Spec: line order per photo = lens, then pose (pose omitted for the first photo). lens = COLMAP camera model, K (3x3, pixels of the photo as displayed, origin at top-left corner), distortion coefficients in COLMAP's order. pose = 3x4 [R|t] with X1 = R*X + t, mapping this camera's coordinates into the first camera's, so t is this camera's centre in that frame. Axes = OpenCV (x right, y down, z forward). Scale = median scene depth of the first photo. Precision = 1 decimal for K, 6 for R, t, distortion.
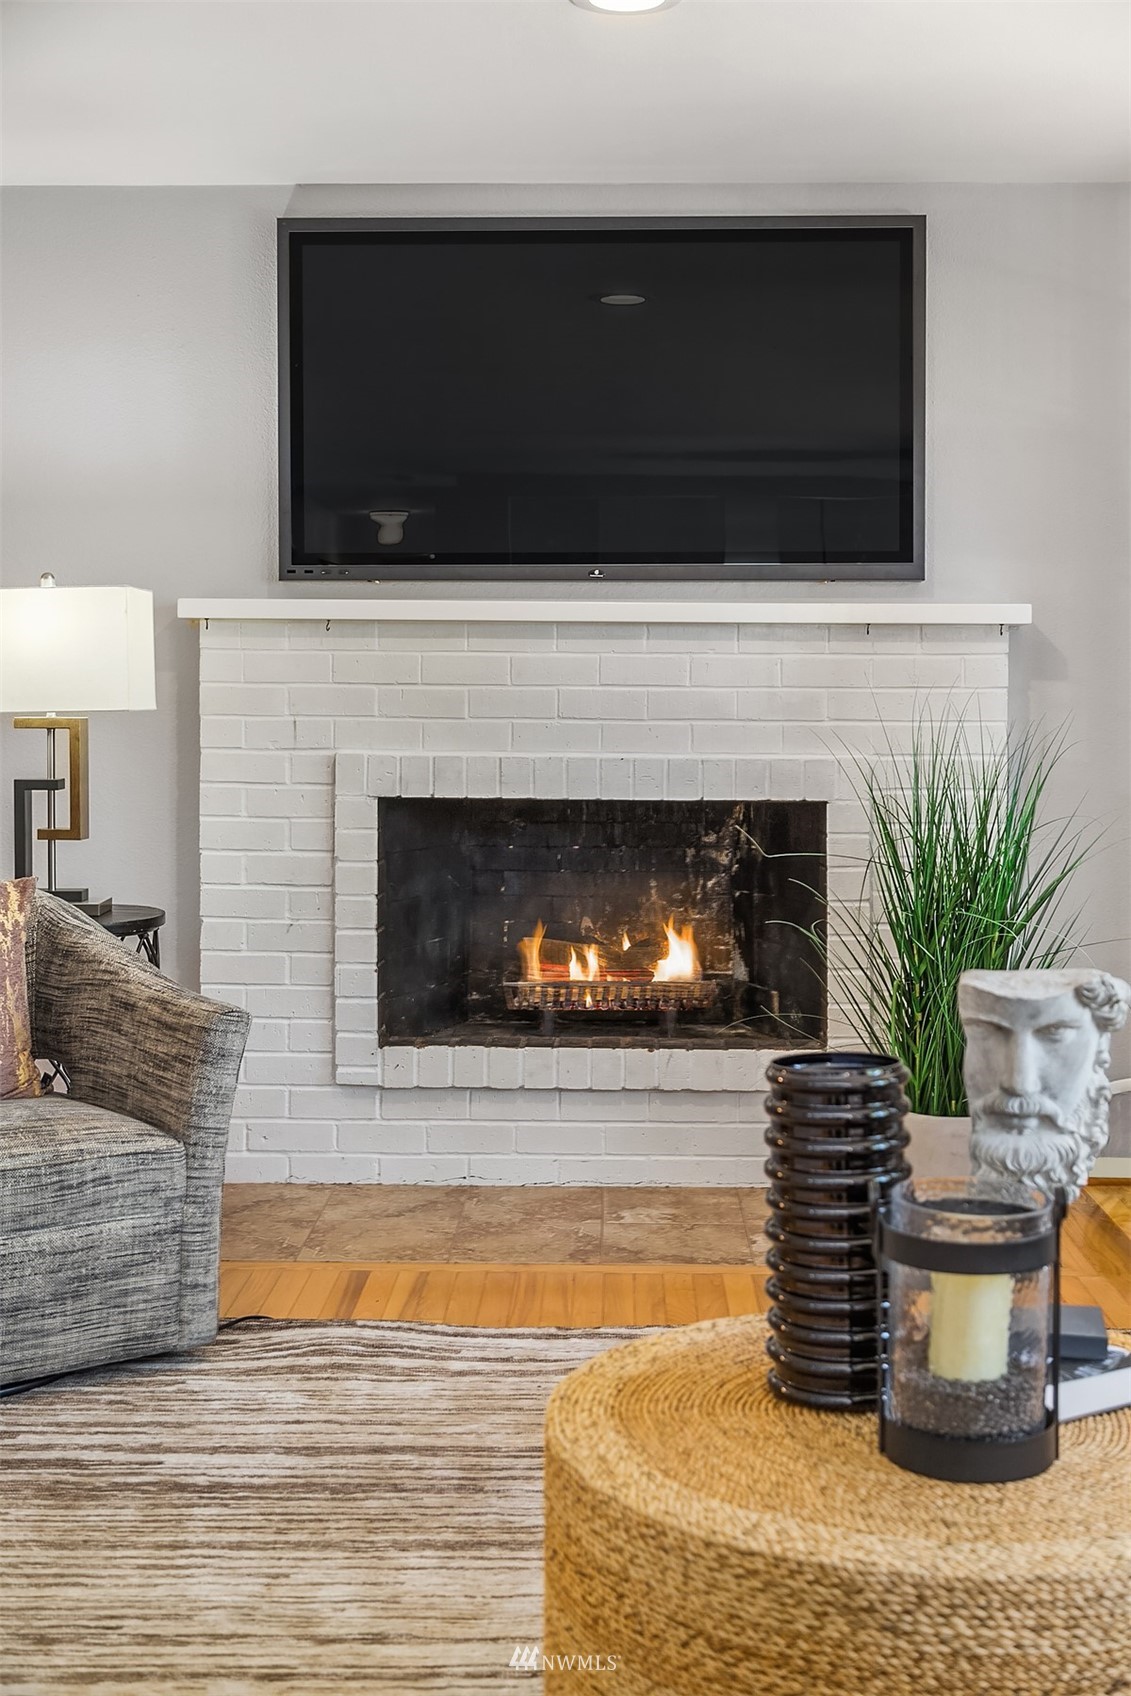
lens RADIAL K [[2046.5, 0, 565.2], [0, 2046.5, 833.5], [0, 0, 1]] dist [0.011677, 0.000000]
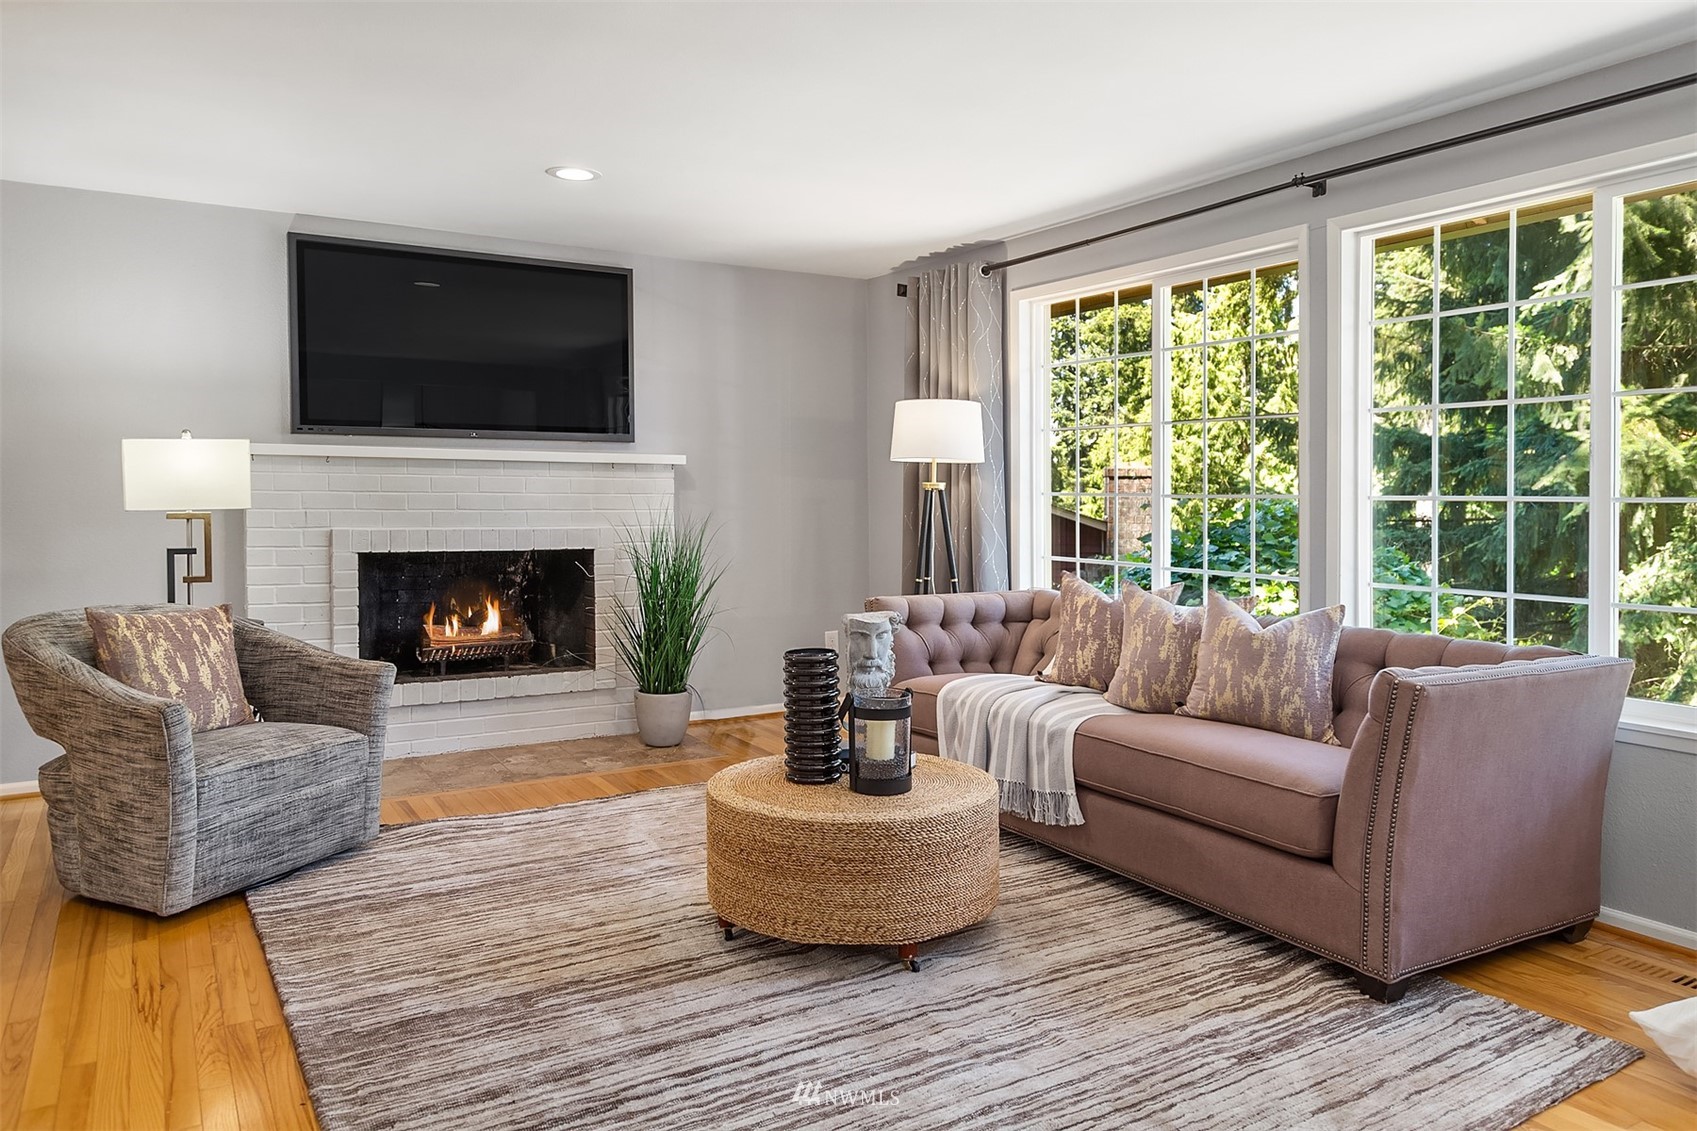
lens RADIAL K [[1152.2, 0, 849.0], [0, 1152.2, 574.4], [0, 0, 1]] dist [0.007646, -0.002943]
pose [[0.845160, -0.037253, 0.533213, -0.377169], [0.030394, 0.999304, 0.021641, -0.010179], [-0.533648, -0.002084, 0.845704, -0.162432]]
